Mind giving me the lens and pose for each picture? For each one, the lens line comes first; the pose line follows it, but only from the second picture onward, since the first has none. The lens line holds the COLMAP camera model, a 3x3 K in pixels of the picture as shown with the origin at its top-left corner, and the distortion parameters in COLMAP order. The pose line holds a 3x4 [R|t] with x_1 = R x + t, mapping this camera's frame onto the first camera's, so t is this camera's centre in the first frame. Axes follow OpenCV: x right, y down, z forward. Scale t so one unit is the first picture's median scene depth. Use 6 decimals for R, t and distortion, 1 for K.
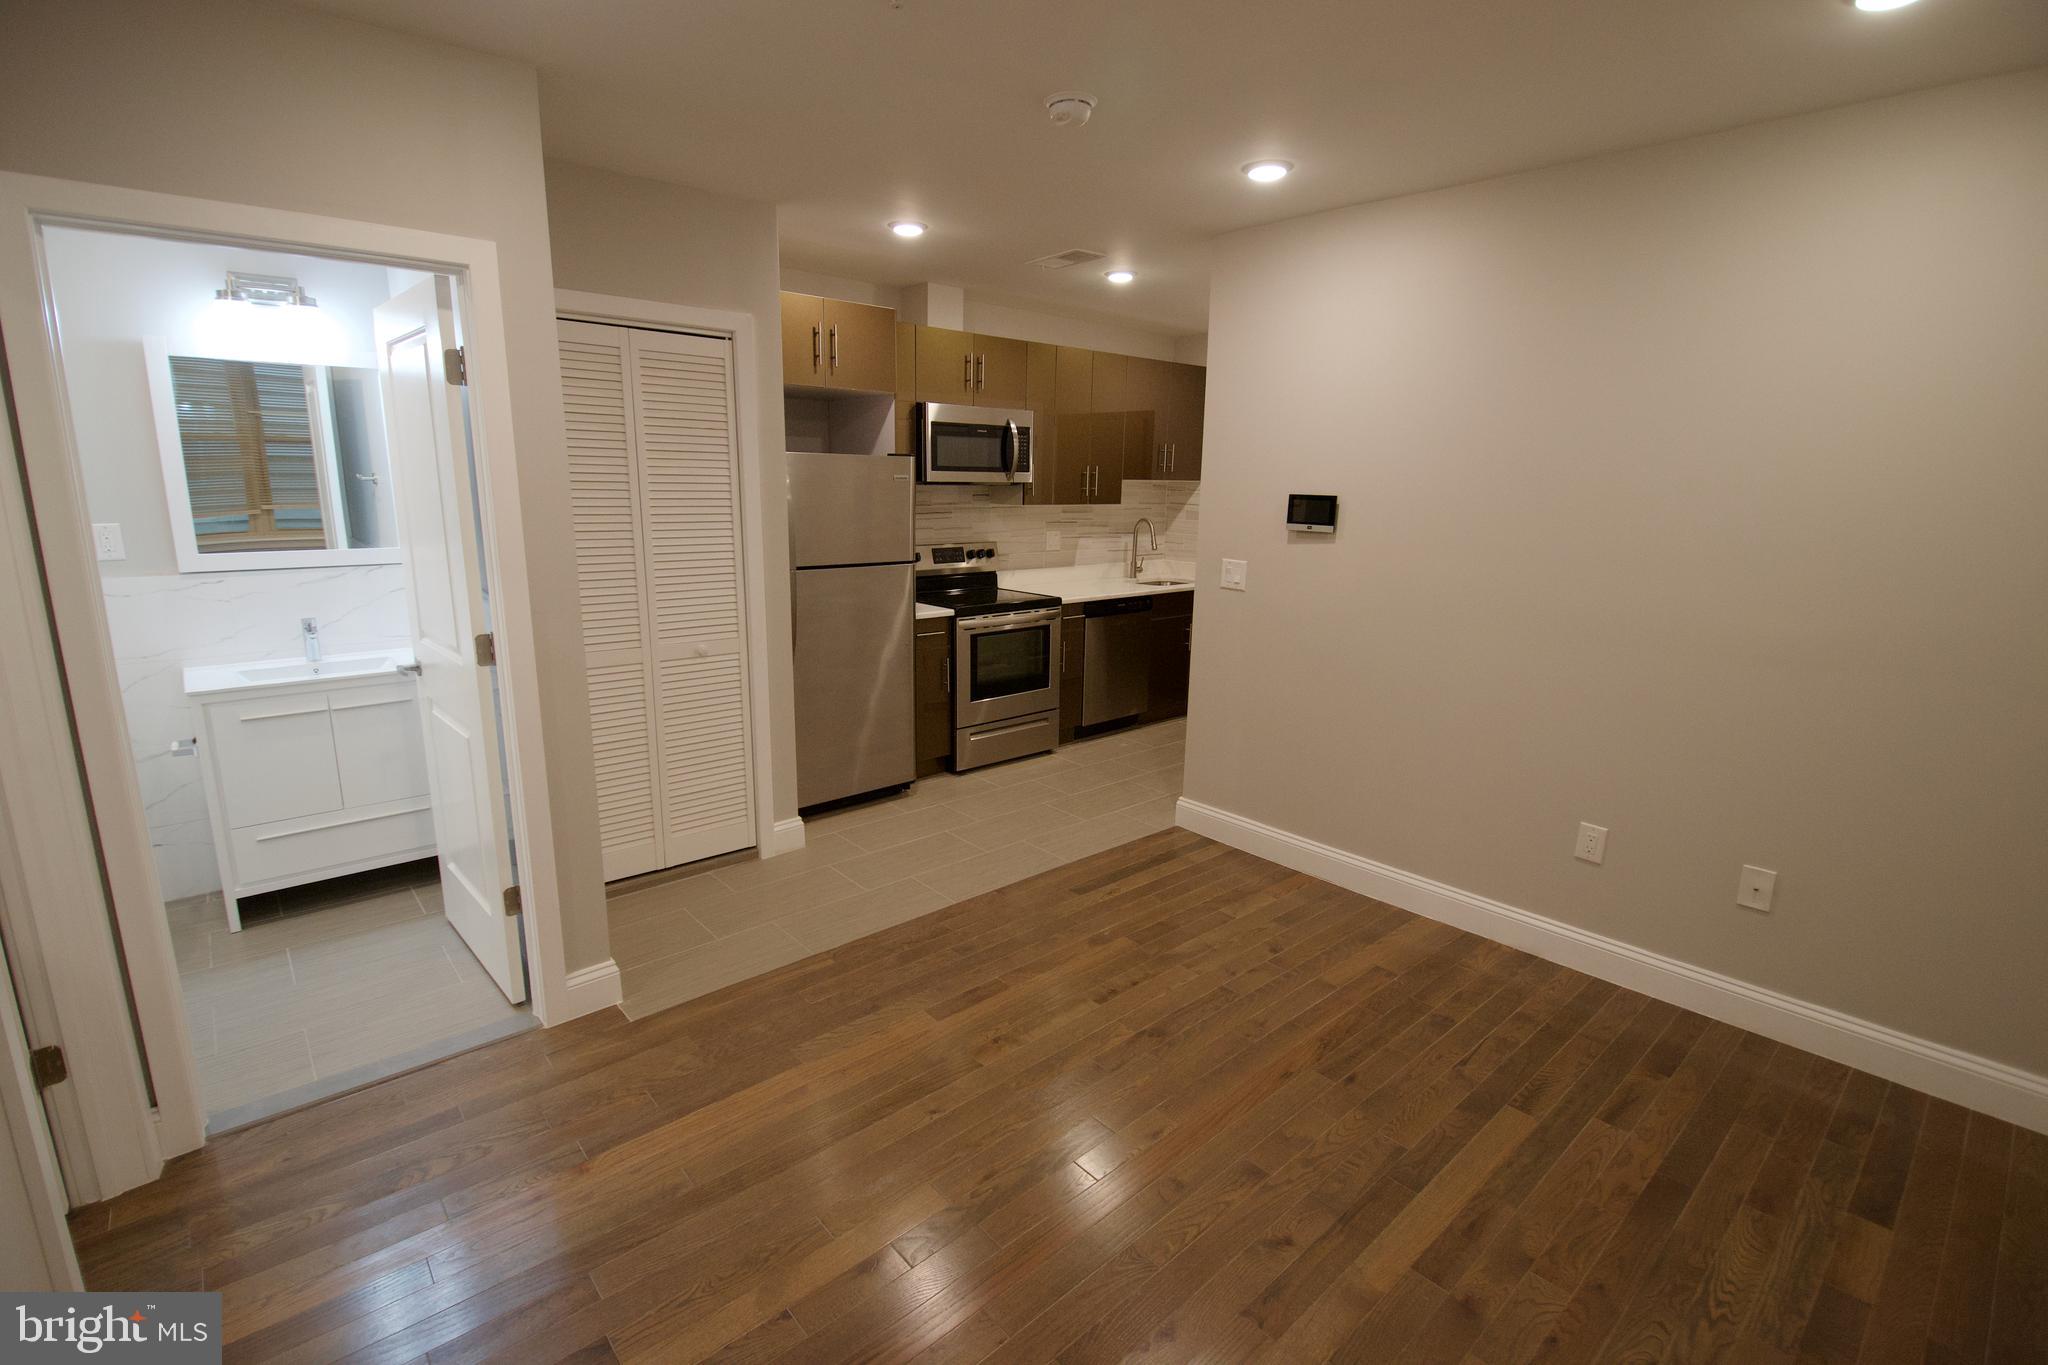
lens RADIAL K [[919.9, 0, 1024.0], [0, 919.9, 682.5], [0, 0, 1]] dist [-0.007034, -0.000659]
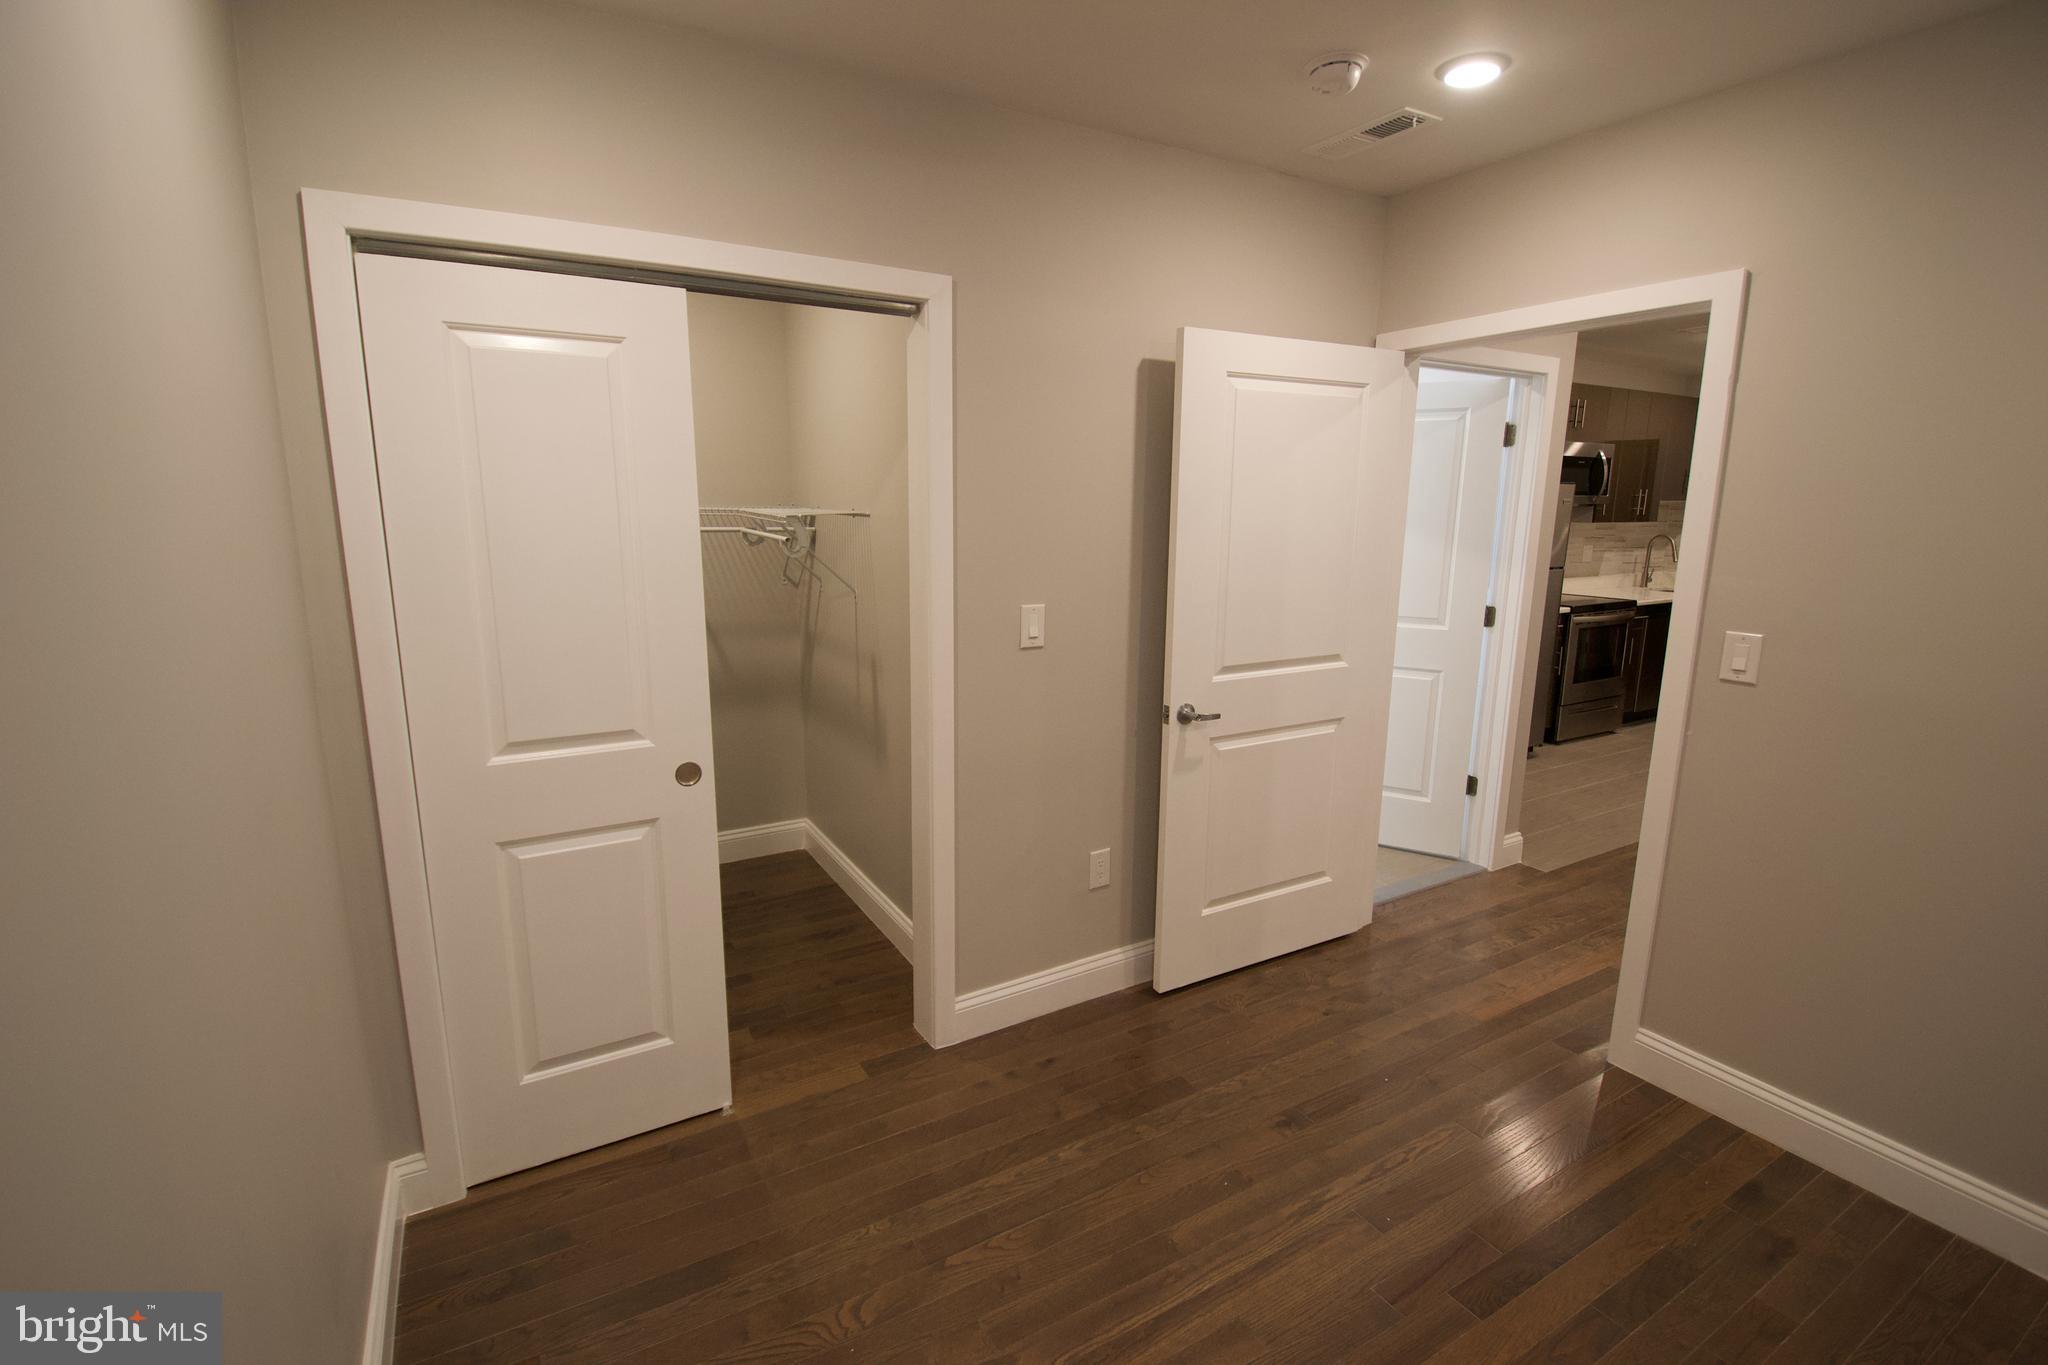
lens RADIAL K [[919.9, 0, 1024.0], [0, 919.9, 682.5], [0, 0, 1]] dist [-0.007034, -0.000659]
pose [[0.978393, 0.031075, -0.204404, -0.481015], [-0.035787, 0.999171, -0.019395, 0.063322], [0.203631, 0.026291, 0.978695, -0.306021]]
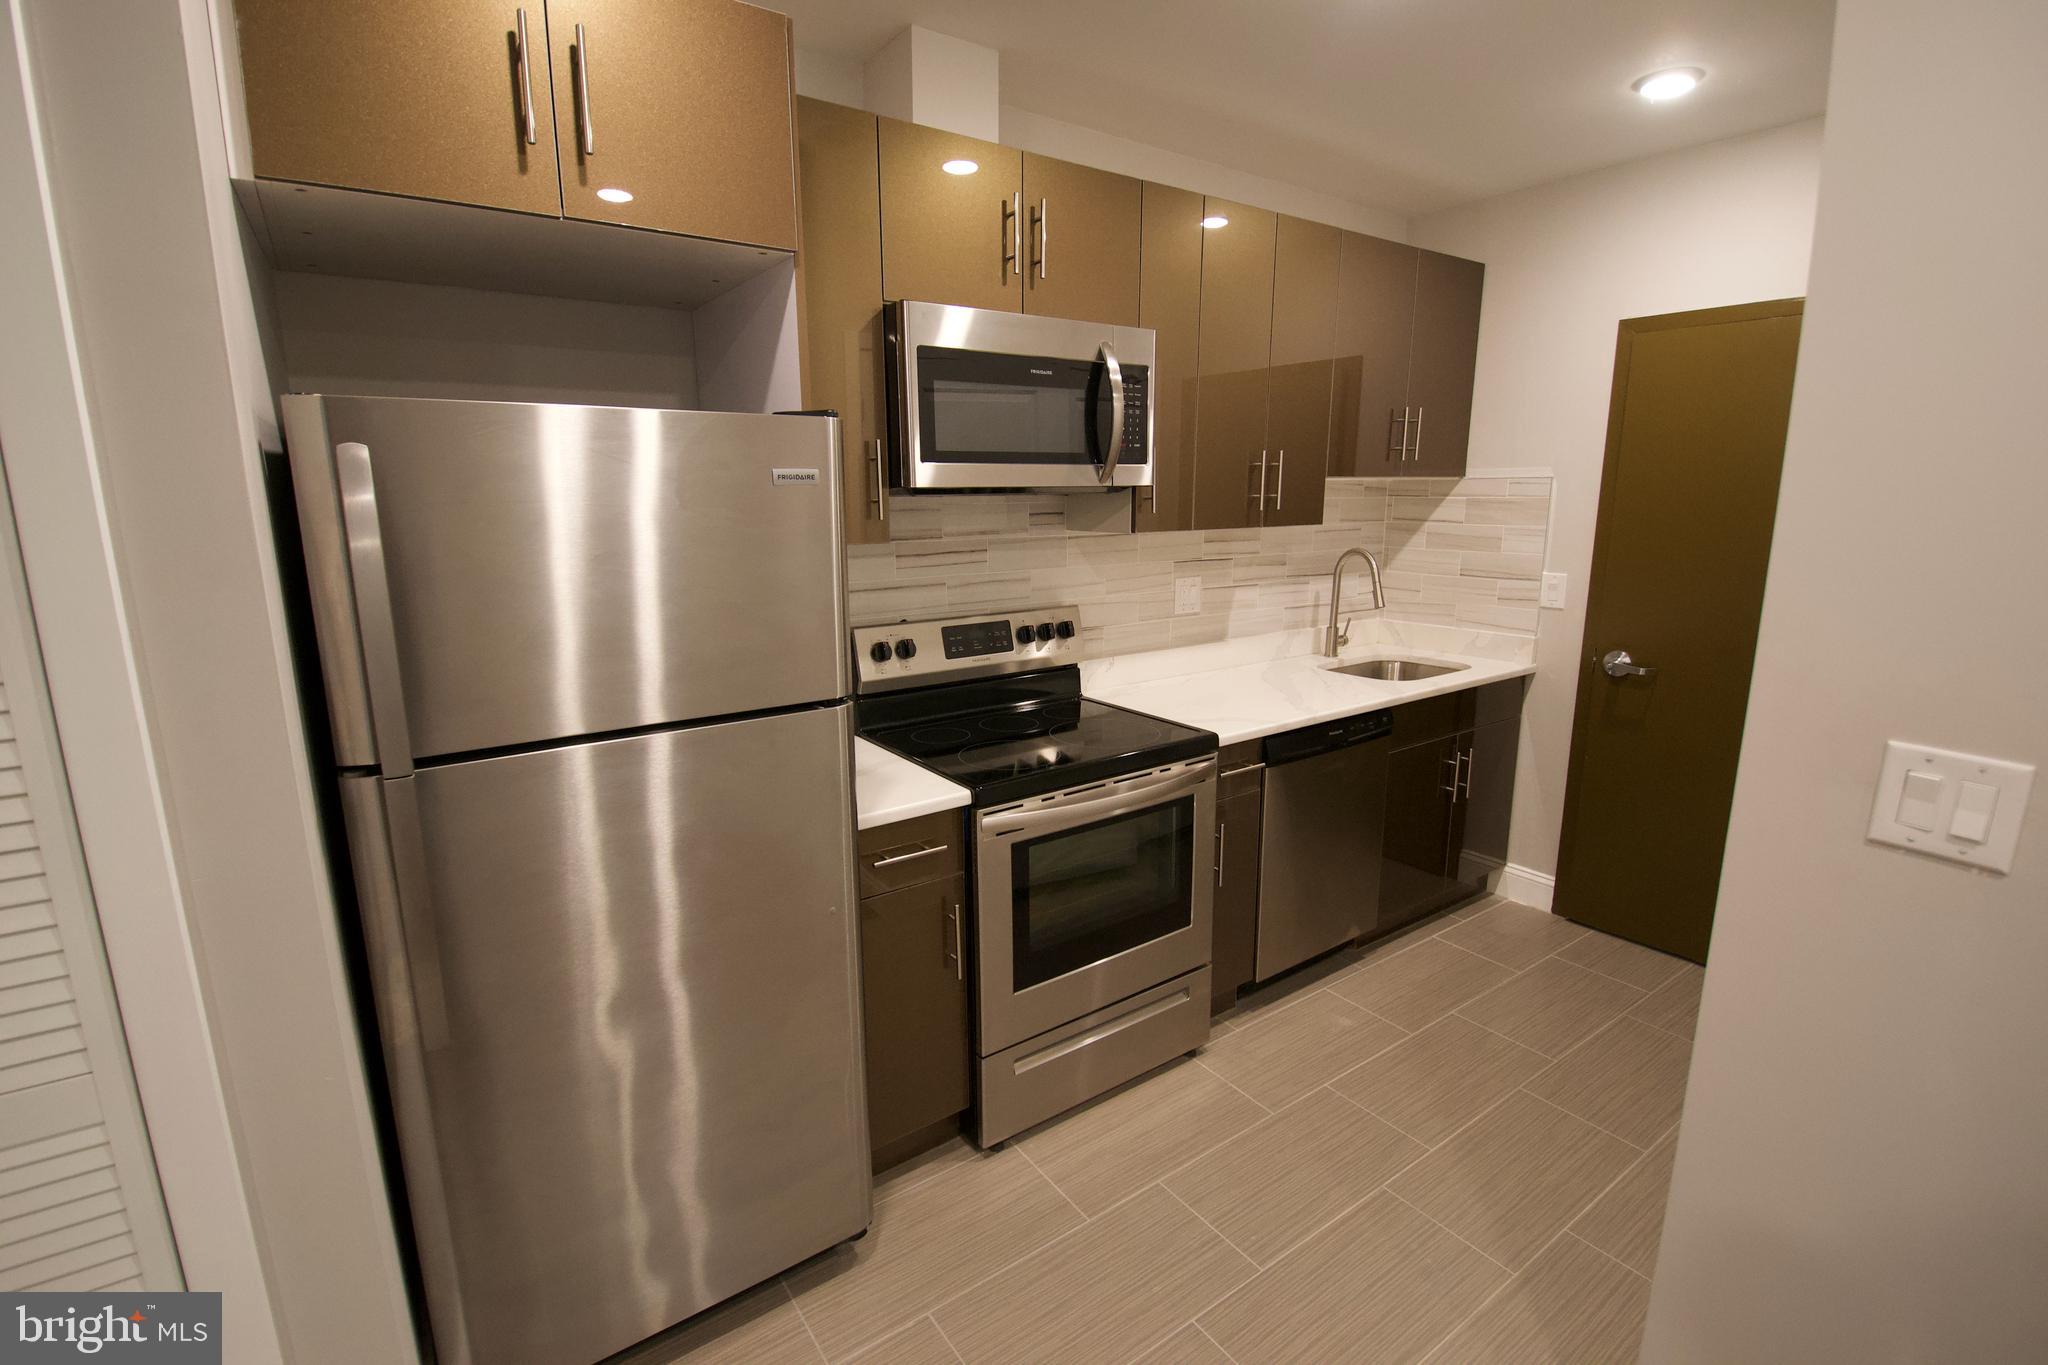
lens RADIAL K [[948.4, 0, 1024.0], [0, 948.4, 682.5], [0, 0, 1]] dist [0.000070, -0.000192]
pose [[0.994608, -0.001513, -0.103693, -0.006353], [-0.000245, 0.999856, -0.016942, -0.108923], [0.103704, 0.016876, 0.994465, 0.514711]]
